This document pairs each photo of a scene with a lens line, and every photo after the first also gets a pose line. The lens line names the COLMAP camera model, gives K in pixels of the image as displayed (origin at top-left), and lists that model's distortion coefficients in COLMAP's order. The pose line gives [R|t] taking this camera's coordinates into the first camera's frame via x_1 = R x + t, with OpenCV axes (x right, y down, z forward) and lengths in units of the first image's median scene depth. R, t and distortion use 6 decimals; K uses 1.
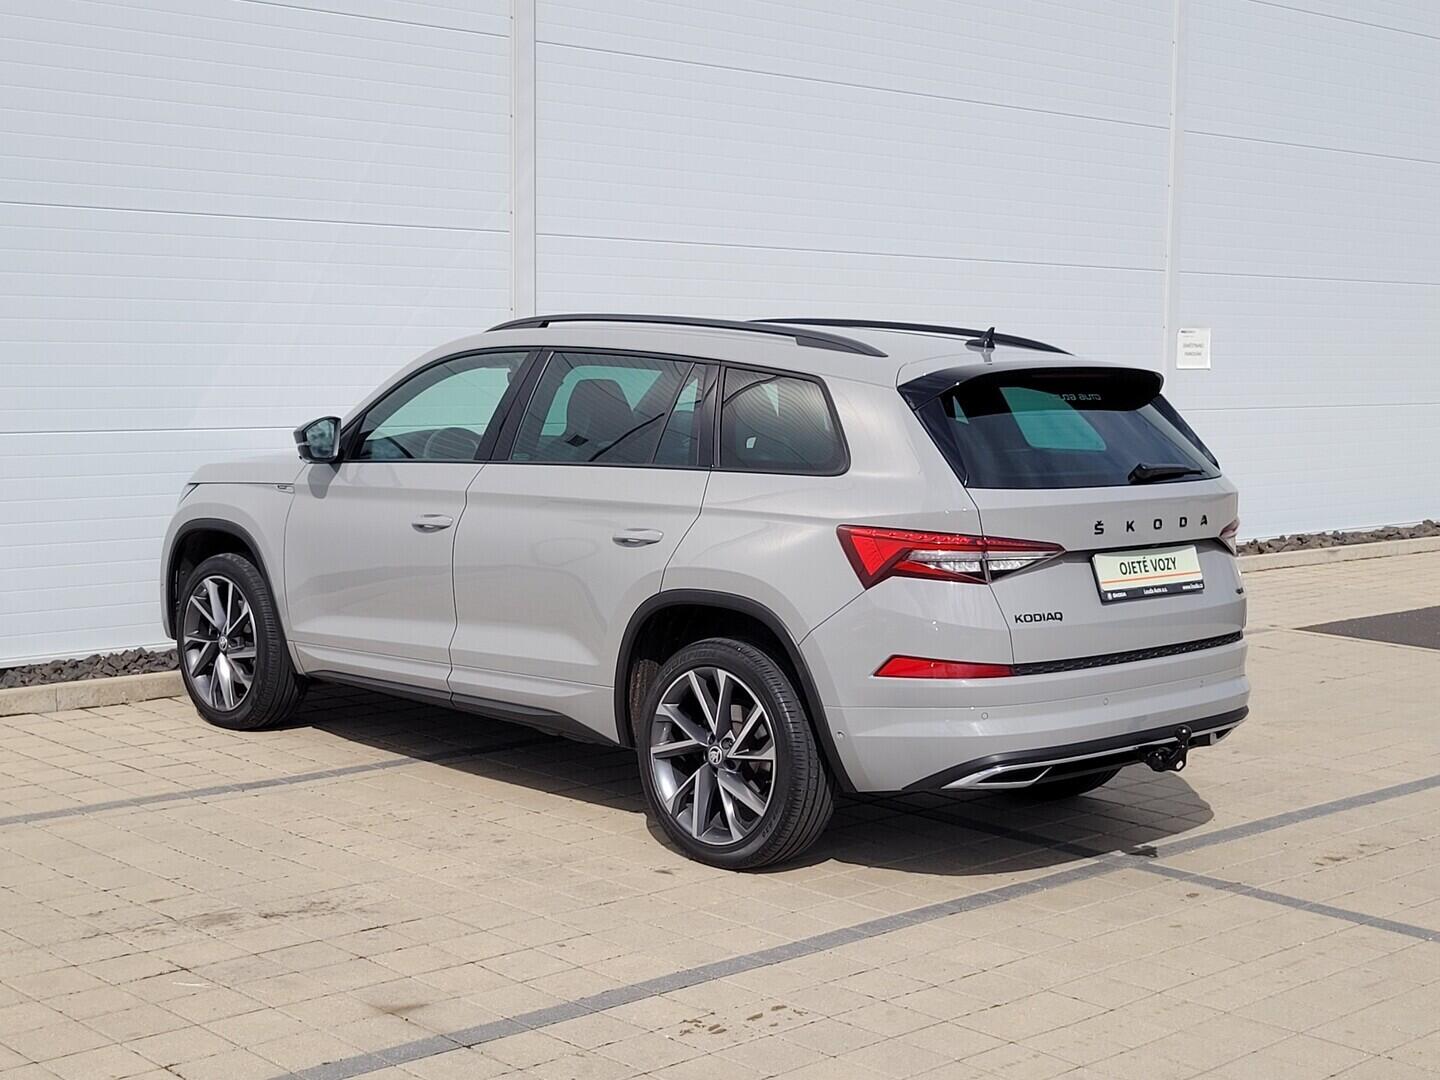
lens RADIAL K [[2188.0, 0, 715.5], [0, 2188.0, 566.7], [0, 0, 1]] dist [0.016620, 0.040391]
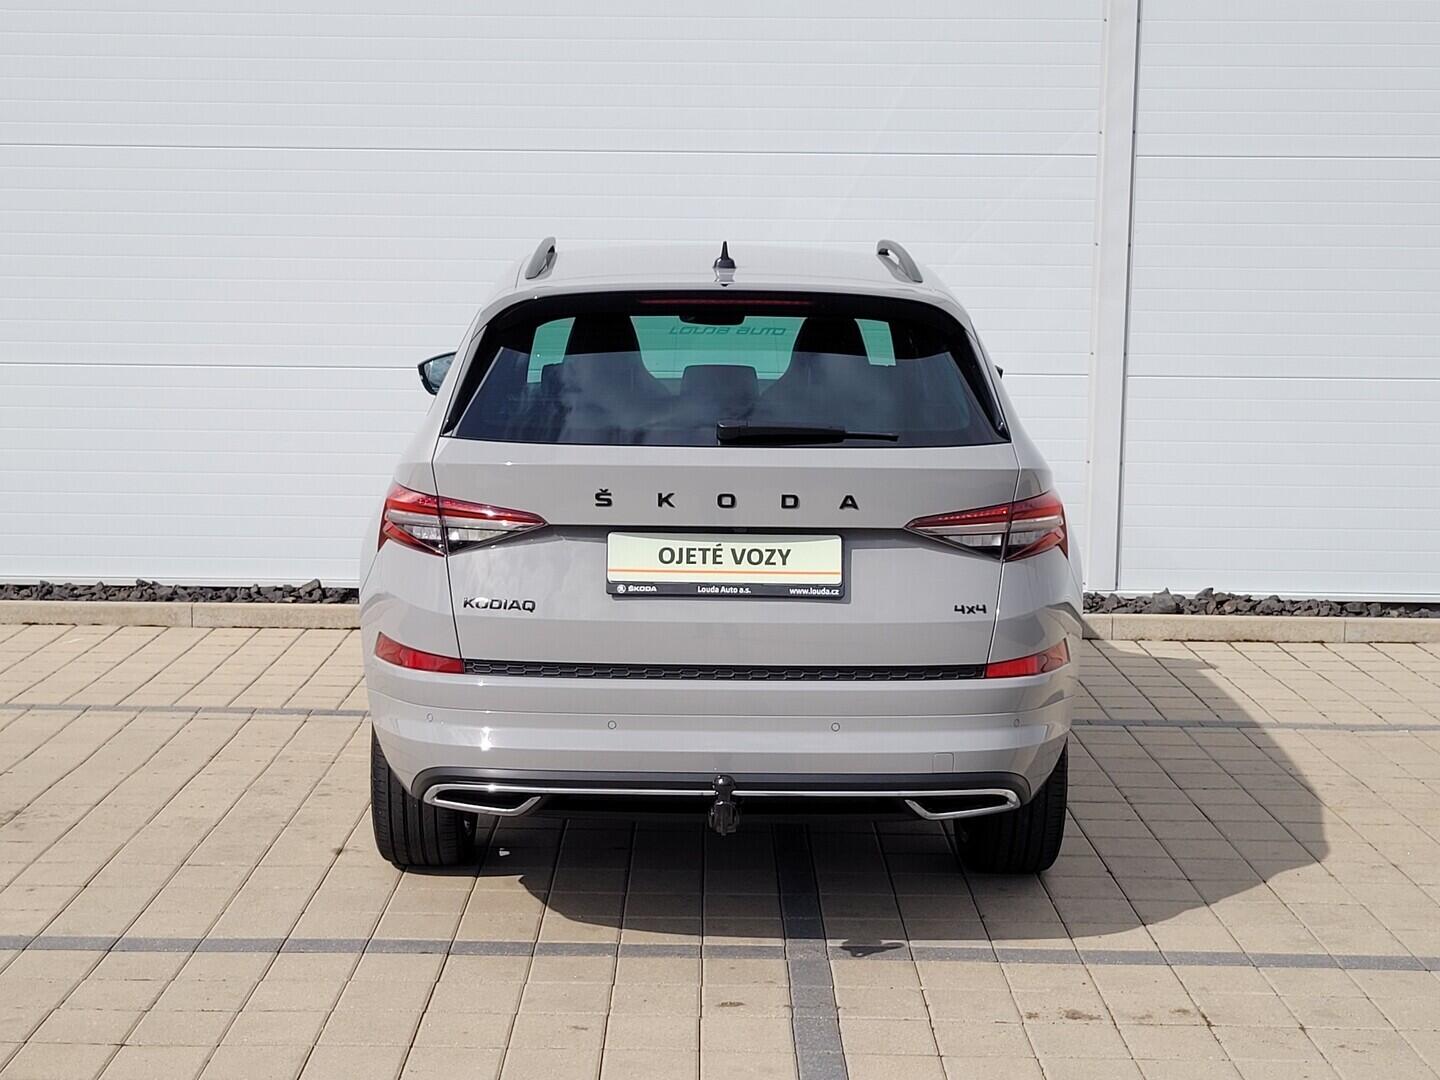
lens RADIAL K [[2188.0, 0, 715.5], [0, 2188.0, 566.7], [0, 0, 1]] dist [0.016620, 0.040391]
pose [[0.711337, 0.084803, -0.697716, 0.718908], [-0.073179, 0.996235, 0.046478, -0.031390], [0.699031, 0.017996, 0.714865, 0.465281]]
